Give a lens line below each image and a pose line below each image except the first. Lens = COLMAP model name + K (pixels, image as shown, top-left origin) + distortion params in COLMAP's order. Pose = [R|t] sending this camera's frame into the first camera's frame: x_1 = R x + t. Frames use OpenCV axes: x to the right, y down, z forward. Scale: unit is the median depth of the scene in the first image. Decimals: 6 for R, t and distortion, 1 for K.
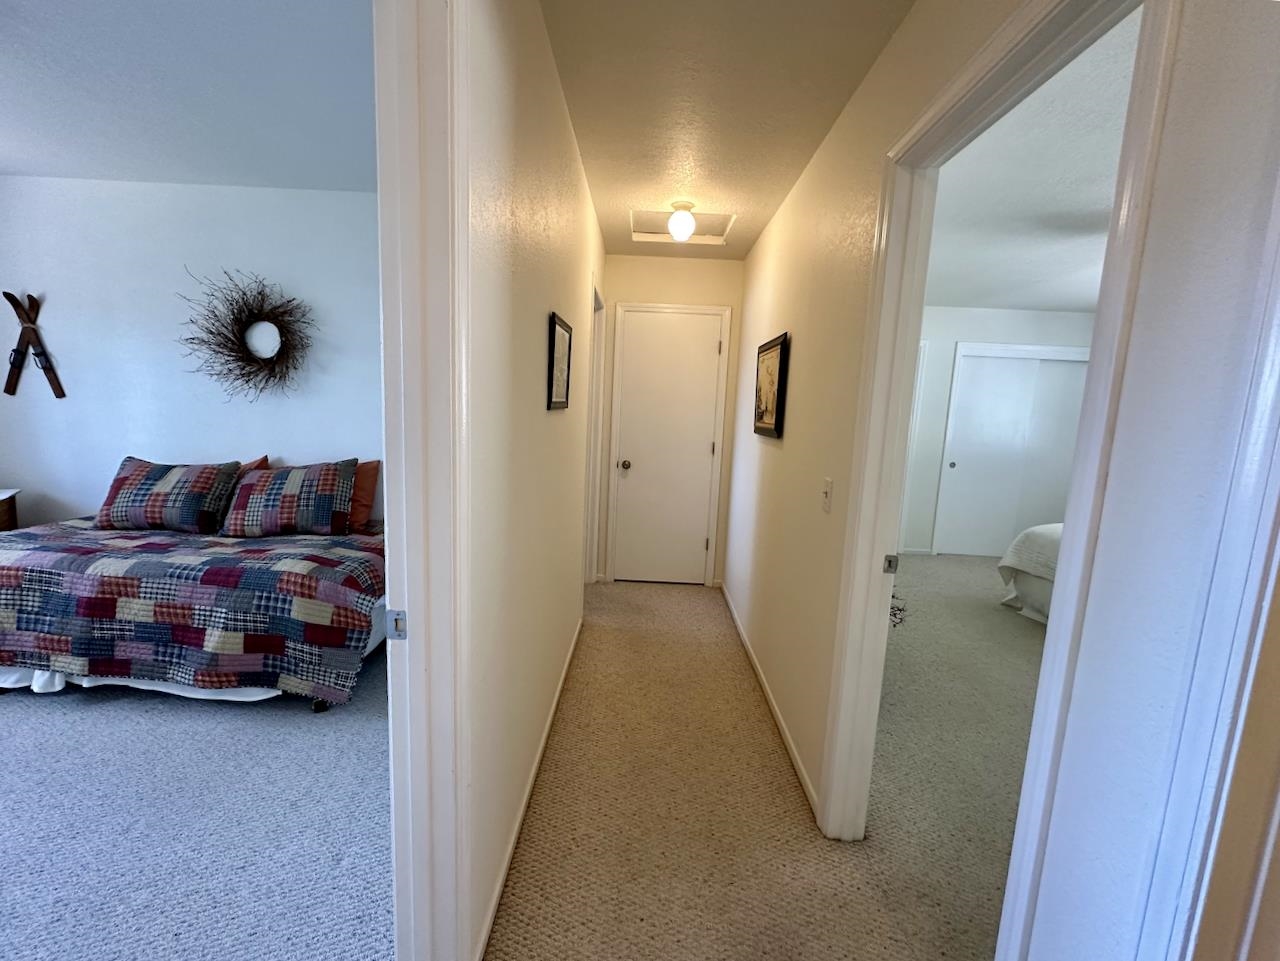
lens RADIAL K [[549.9, 0, 644.2], [0, 549.9, 481.6], [0, 0, 1]] dist [0.000199, 0.000140]
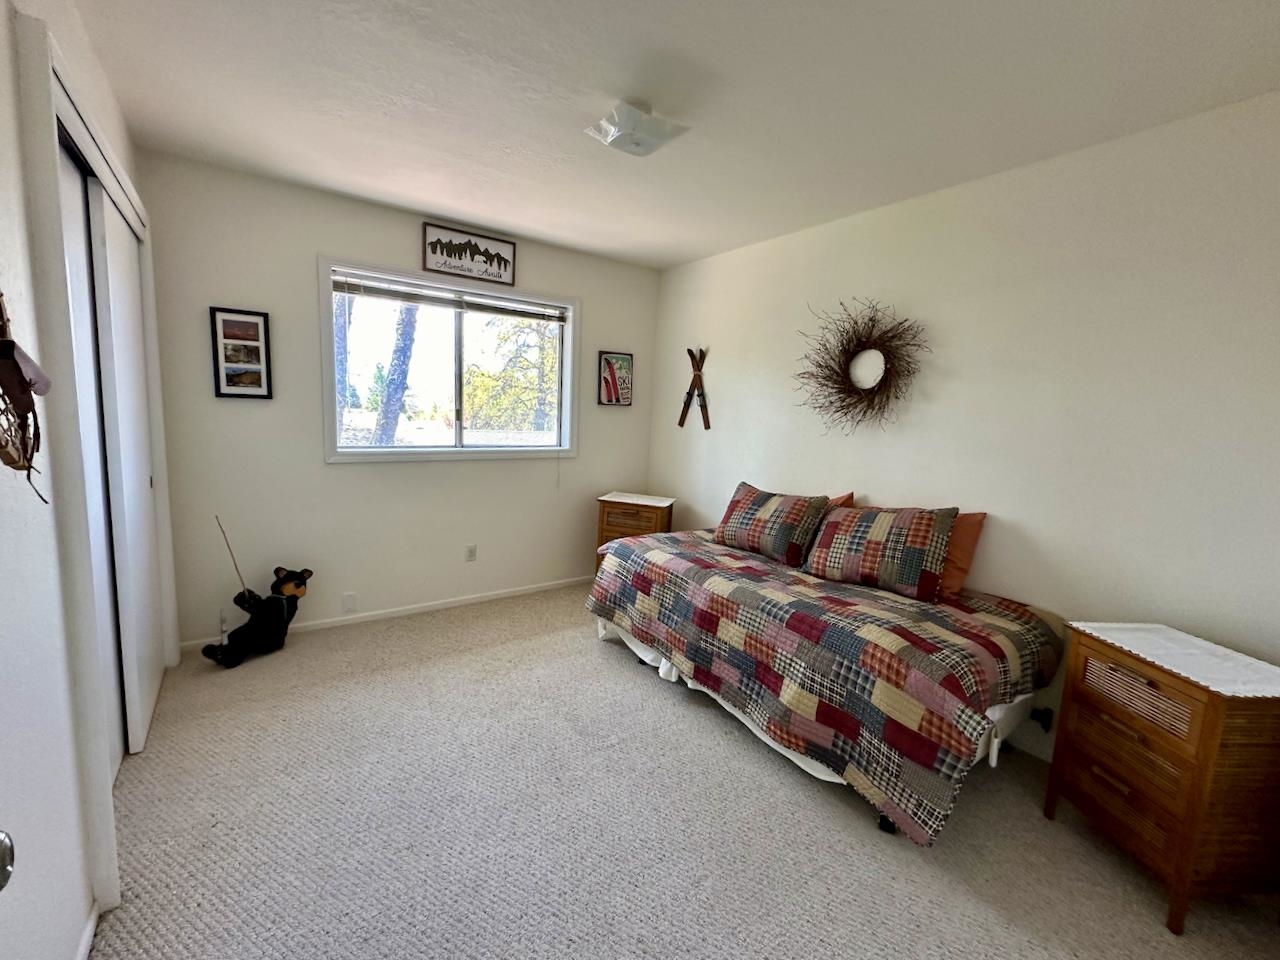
lens RADIAL K [[508.7, 0, 641.4], [0, 508.7, 479.0], [0, 0, 1]] dist [-0.002061, 0.000087]
pose [[0.594540, 0.087244, -0.799319, -0.271522], [-0.129910, 0.991458, 0.011586, -0.042326], [0.793502, 0.096951, 0.600796, 0.248817]]
